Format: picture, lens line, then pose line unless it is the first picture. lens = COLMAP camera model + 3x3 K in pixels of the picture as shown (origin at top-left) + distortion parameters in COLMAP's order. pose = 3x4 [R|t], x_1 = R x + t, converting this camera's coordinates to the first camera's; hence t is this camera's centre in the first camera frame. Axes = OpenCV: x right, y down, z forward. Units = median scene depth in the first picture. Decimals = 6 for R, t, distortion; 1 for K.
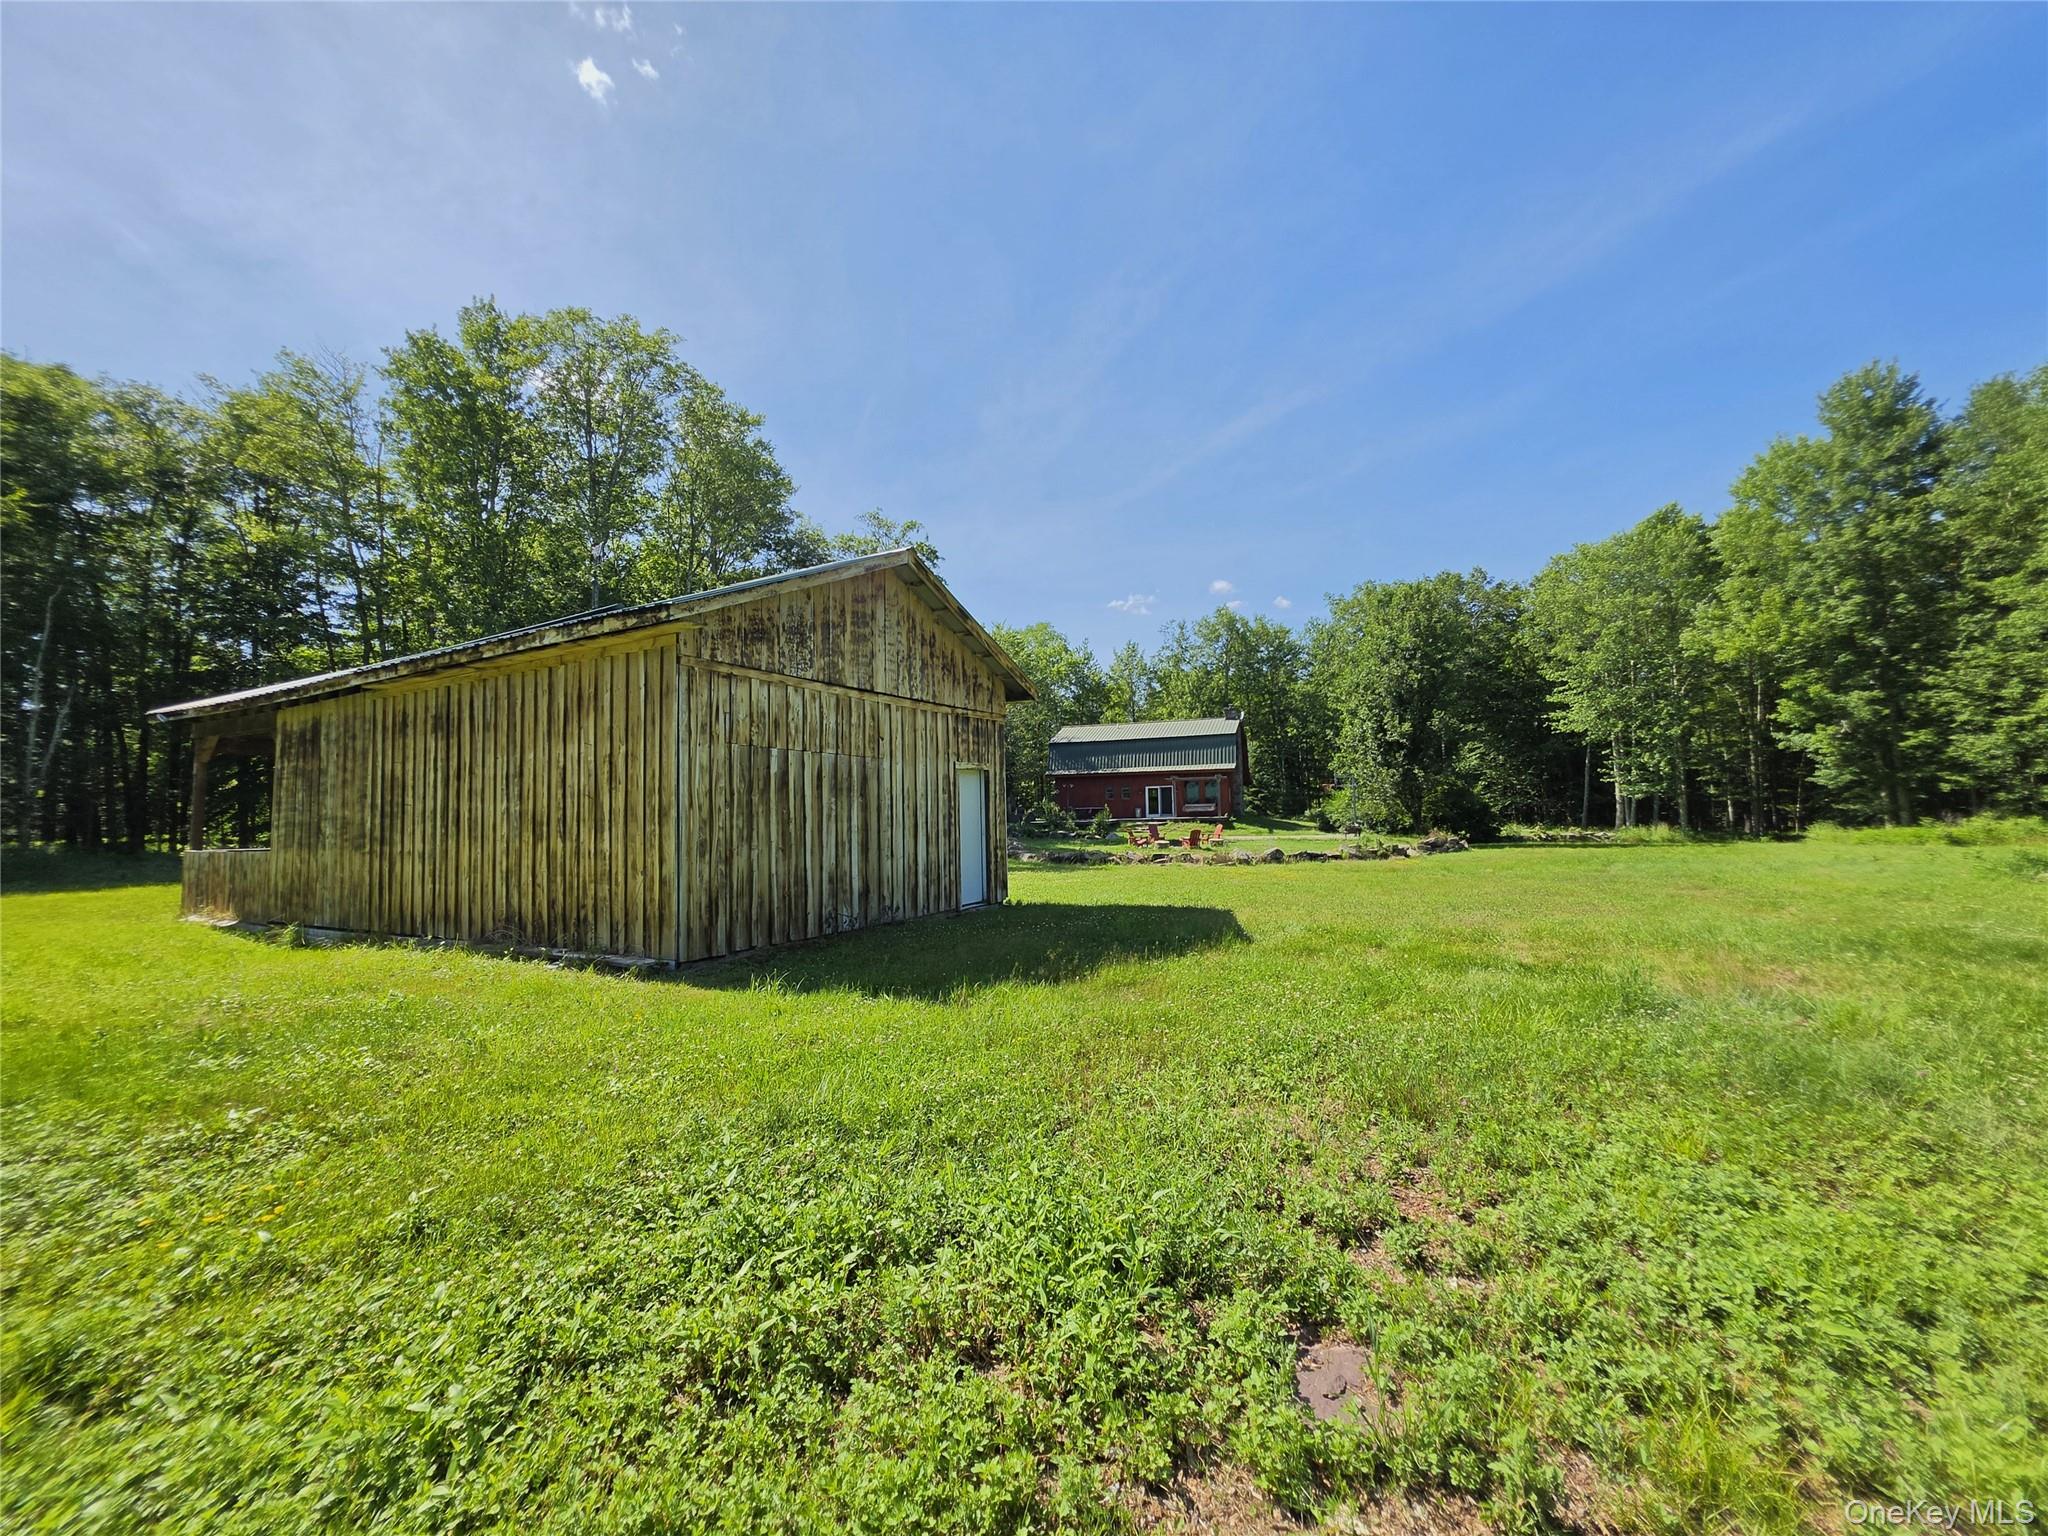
lens RADIAL K [[818.4, 0, 1025.0], [0, 818.4, 763.6], [0, 0, 1]] dist [0.001708, 0.000268]
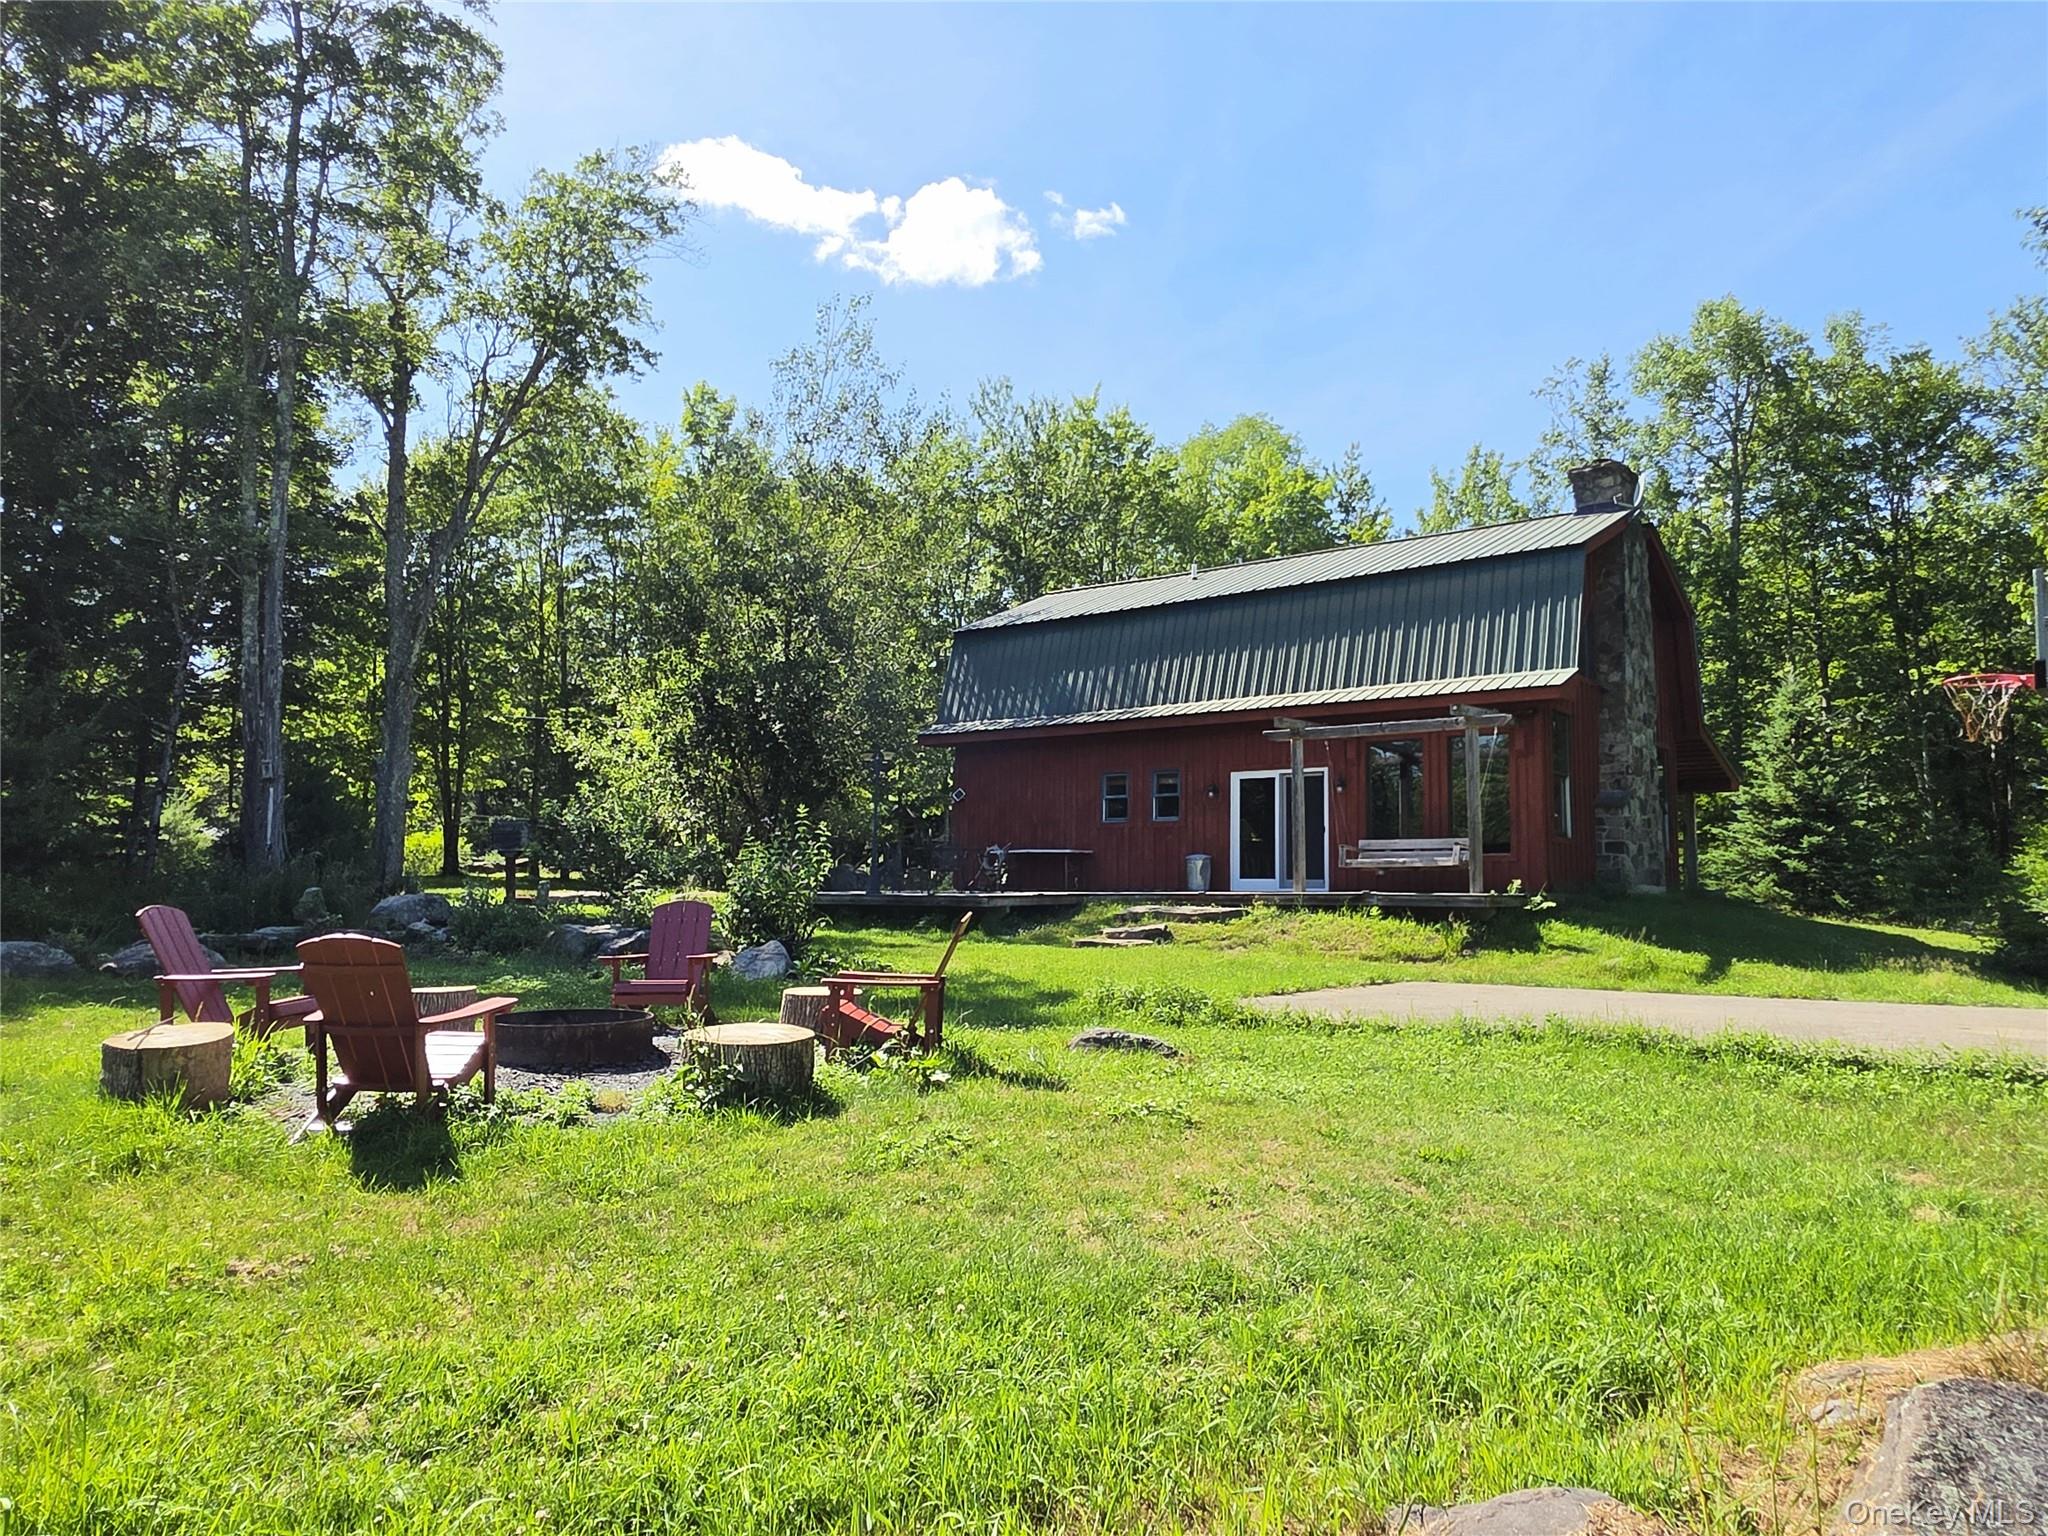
lens RADIAL K [[1404.4, 0, 1022.7], [0, 1404.4, 768.7], [0, 0, 1]] dist [-0.006592, -0.000787]
pose [[0.952632, 0.005998, -0.304067, 0.173526], [-0.015697, 0.999443, -0.029463, 0.032830], [0.303720, 0.032840, 0.952195, 0.434164]]
